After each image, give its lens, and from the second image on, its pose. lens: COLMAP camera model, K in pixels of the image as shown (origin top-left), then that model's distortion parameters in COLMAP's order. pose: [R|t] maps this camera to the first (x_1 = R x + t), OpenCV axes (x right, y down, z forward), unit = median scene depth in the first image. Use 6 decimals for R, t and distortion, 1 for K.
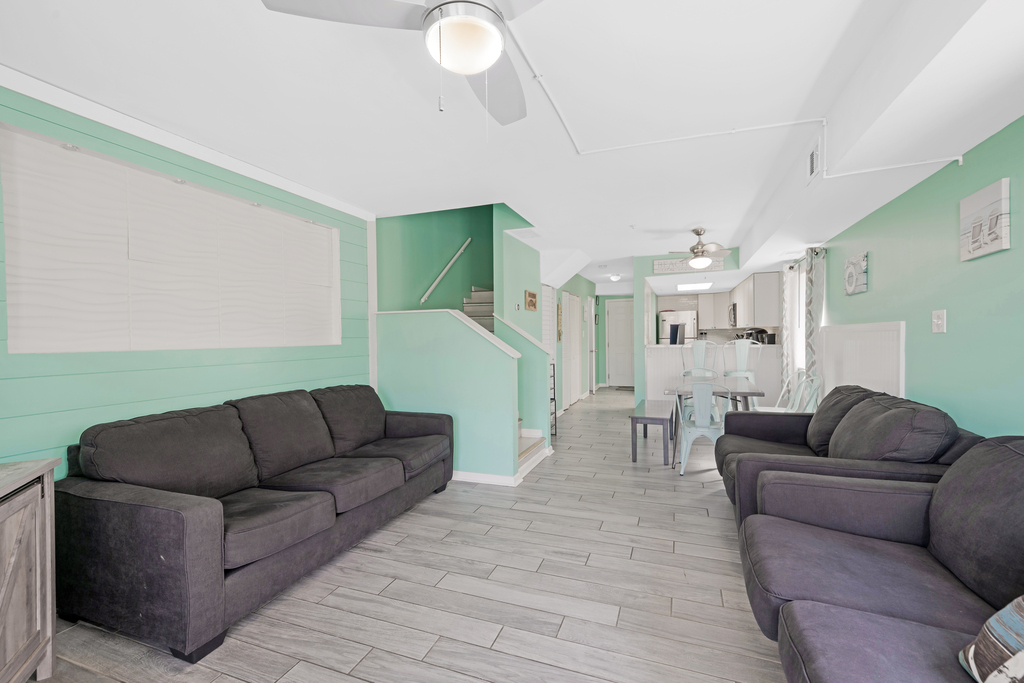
lens RADIAL K [[438.0, 0, 512.0], [0, 438.0, 341.5], [0, 0, 1]] dist [0.002596, 0.000423]
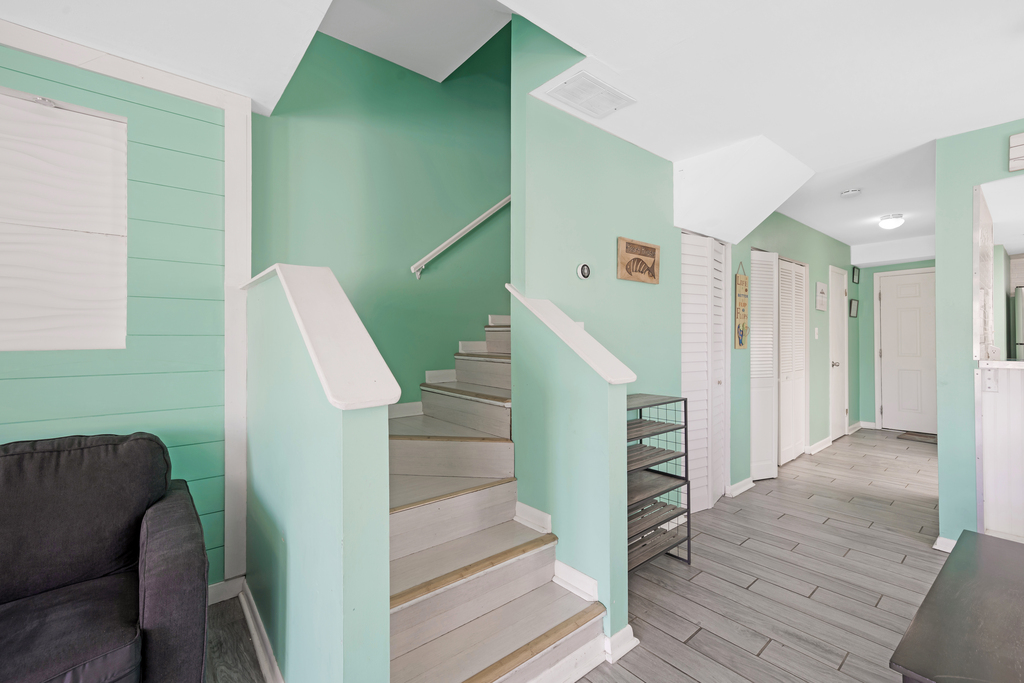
lens RADIAL K [[435.8, 0, 511.2], [0, 435.8, 335.4], [0, 0, 1]] dist [0.001157, 0.004302]
pose [[0.870185, 0.006145, -0.492687, 0.141452], [-0.013628, 0.999840, -0.011598, -0.004652], [0.492537, 0.016807, 0.870129, 0.473067]]
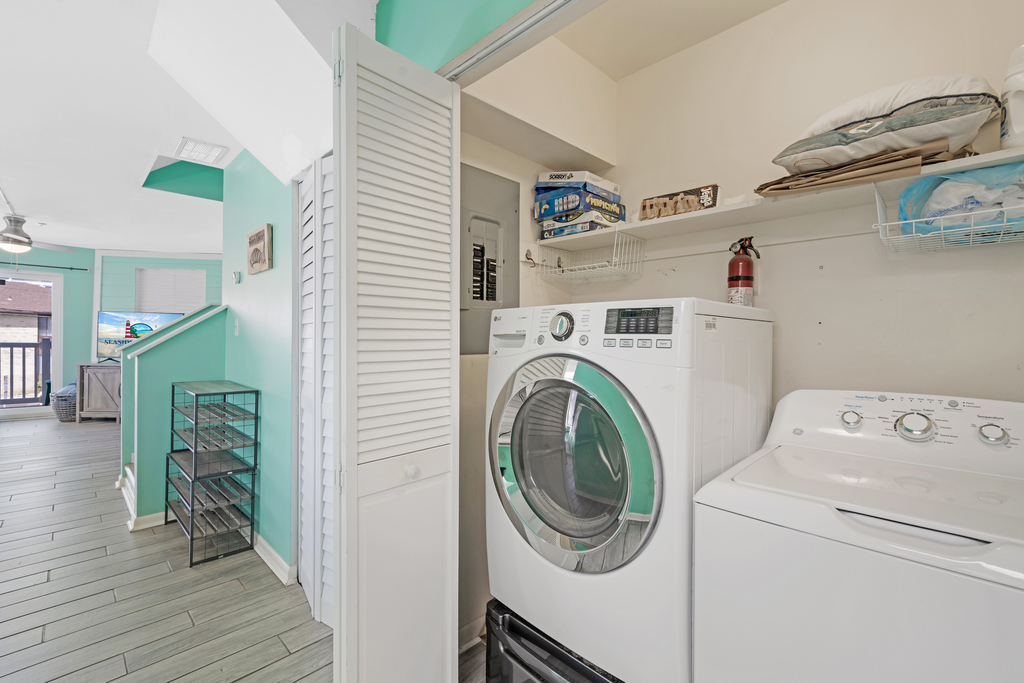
lens RADIAL K [[438.0, 0, 512.0], [0, 438.0, 341.5], [0, 0, 1]] dist [0.002596, 0.000423]
pose [[-0.404075, 0.012315, -0.914643, 0.322003], [-0.017651, 0.999618, 0.021257, -0.012349], [0.914555, 0.024734, -0.403704, 1.303315]]
